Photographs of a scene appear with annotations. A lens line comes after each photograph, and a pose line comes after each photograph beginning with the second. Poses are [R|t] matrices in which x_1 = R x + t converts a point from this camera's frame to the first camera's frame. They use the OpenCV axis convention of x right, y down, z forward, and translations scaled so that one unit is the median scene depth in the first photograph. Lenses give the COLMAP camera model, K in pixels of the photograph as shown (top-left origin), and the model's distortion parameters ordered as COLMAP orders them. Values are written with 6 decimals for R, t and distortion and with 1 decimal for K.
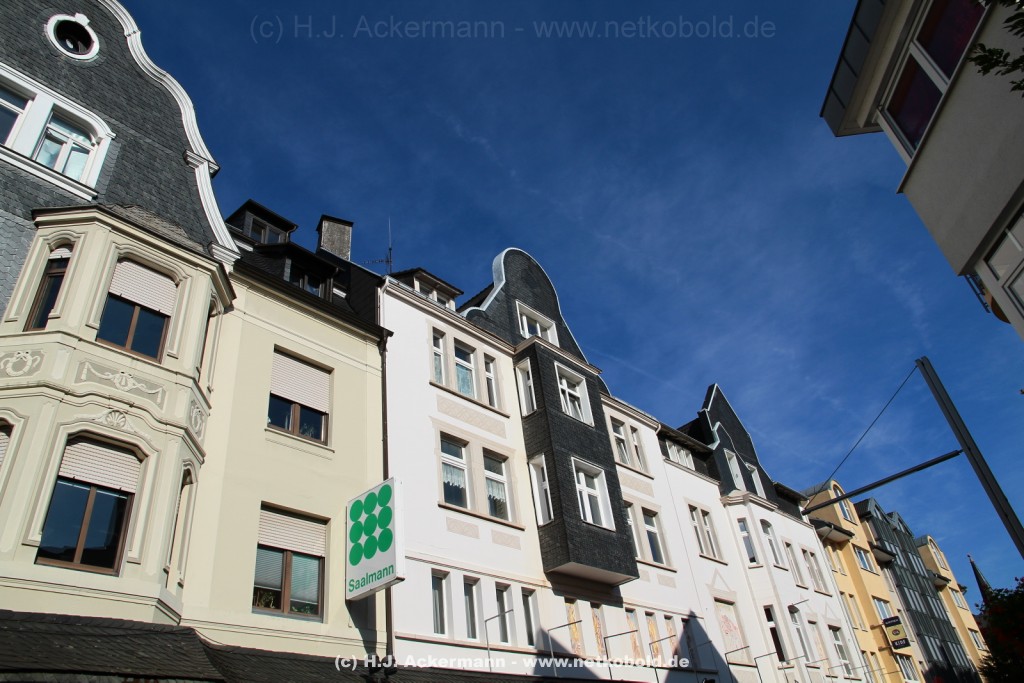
lens RADIAL K [[717.8, 0, 512.0], [0, 717.8, 341.5], [0, 0, 1]] dist [-0.112327, 0.083453]
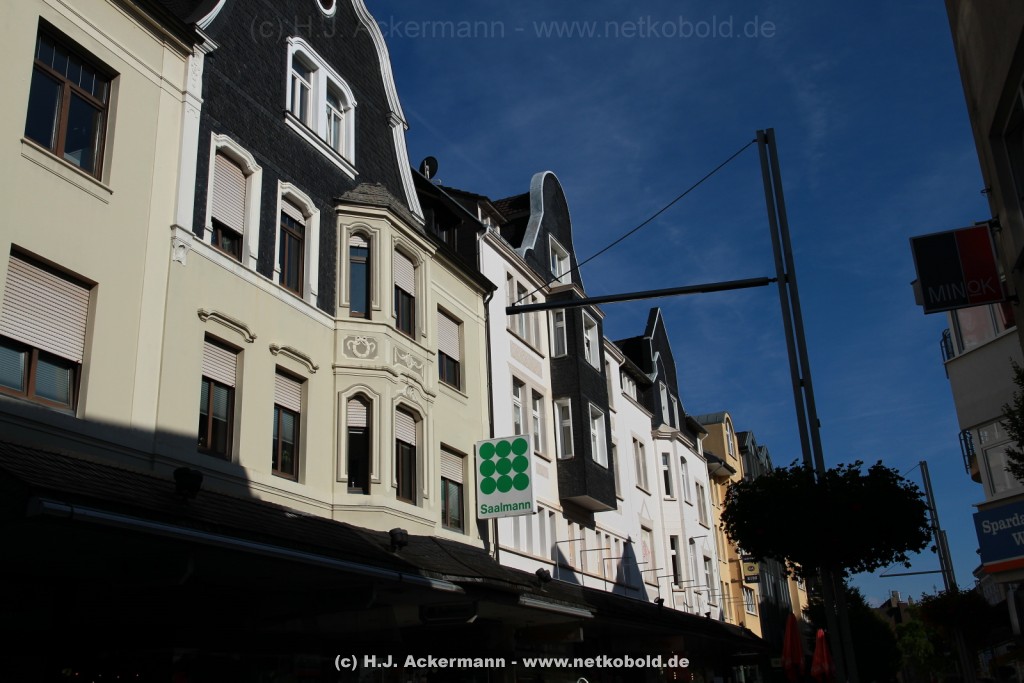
lens RADIAL K [[1026.1, 0, 512.0], [0, 1026.1, 341.5], [0, 0, 1]] dist [-0.004849, -0.003878]
pose [[0.938464, 0.184164, 0.292180, -0.507773], [-0.250170, 0.945720, 0.207434, -0.230851], [-0.238119, -0.267764, 0.933596, -0.459358]]
